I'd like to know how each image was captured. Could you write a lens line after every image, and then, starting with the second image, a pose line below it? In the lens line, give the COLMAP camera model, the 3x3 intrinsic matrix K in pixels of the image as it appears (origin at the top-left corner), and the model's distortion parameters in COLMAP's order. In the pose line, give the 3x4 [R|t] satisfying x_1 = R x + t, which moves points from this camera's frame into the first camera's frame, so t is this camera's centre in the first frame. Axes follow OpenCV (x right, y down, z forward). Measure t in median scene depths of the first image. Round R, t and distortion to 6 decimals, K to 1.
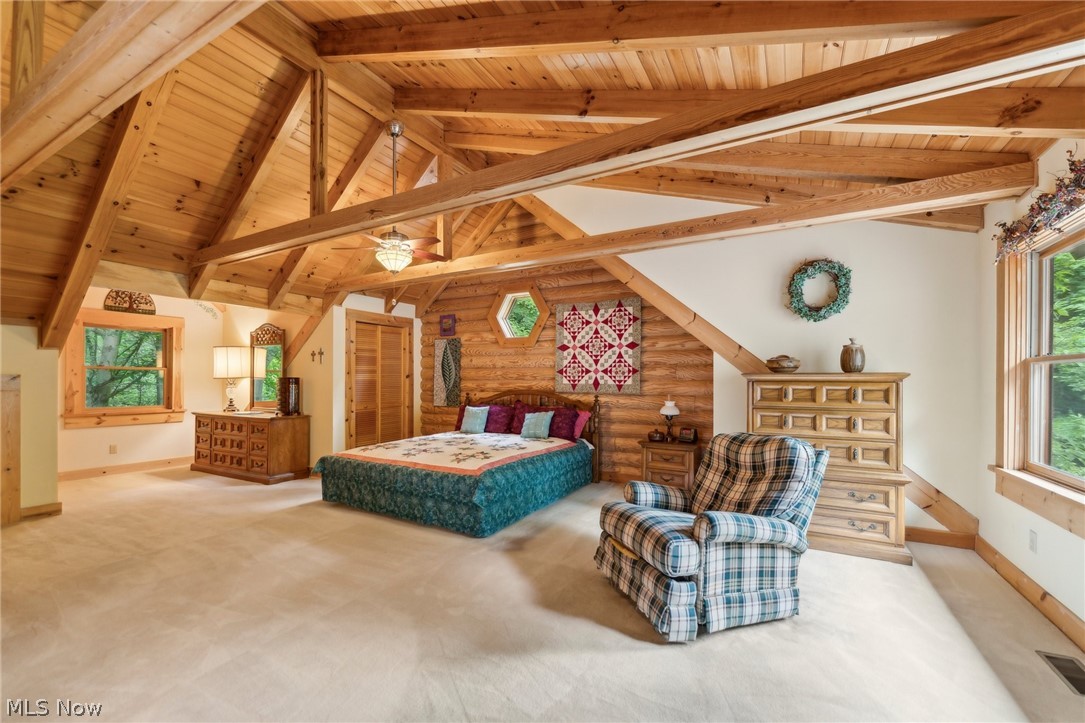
lens RADIAL K [[445.4, 0, 540.6], [0, 445.4, 378.2], [0, 0, 1]] dist [-0.002064, -0.000248]
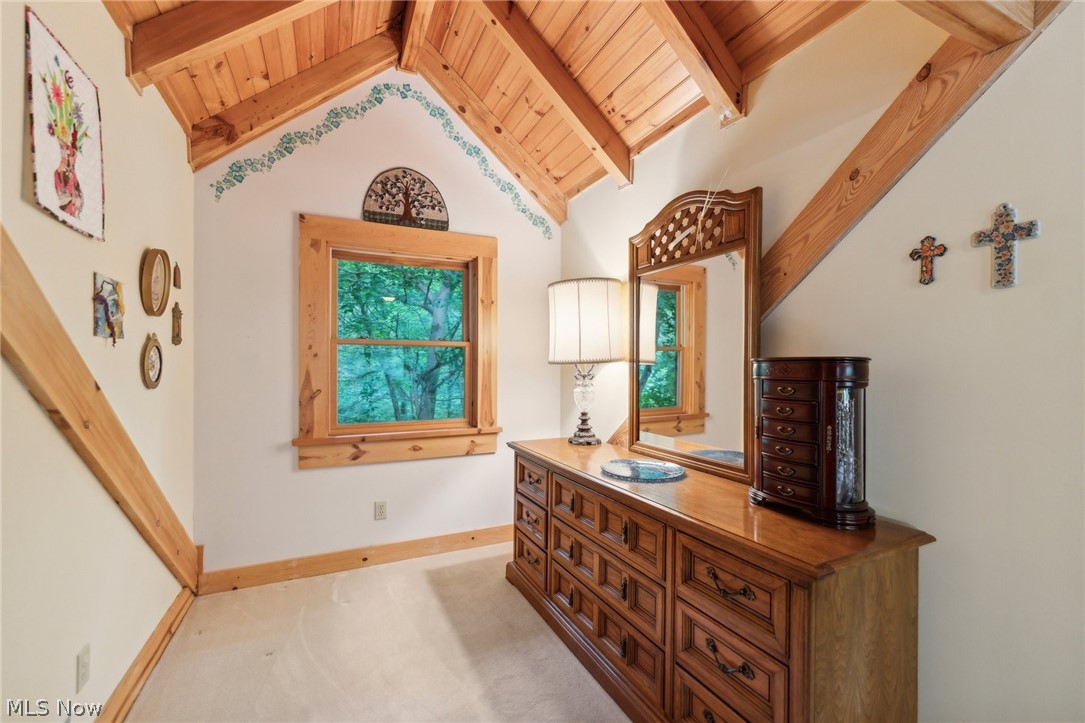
lens RADIAL K [[452.5, 0, 542.5], [0, 452.5, 361.5], [0, 0, 1]] dist [-0.000554, -0.000072]
pose [[0.814731, -0.005544, -0.579813, -0.520612], [0.004737, 0.999985, -0.002905, 0.000160], [0.579820, -0.000379, 0.814744, 0.685606]]
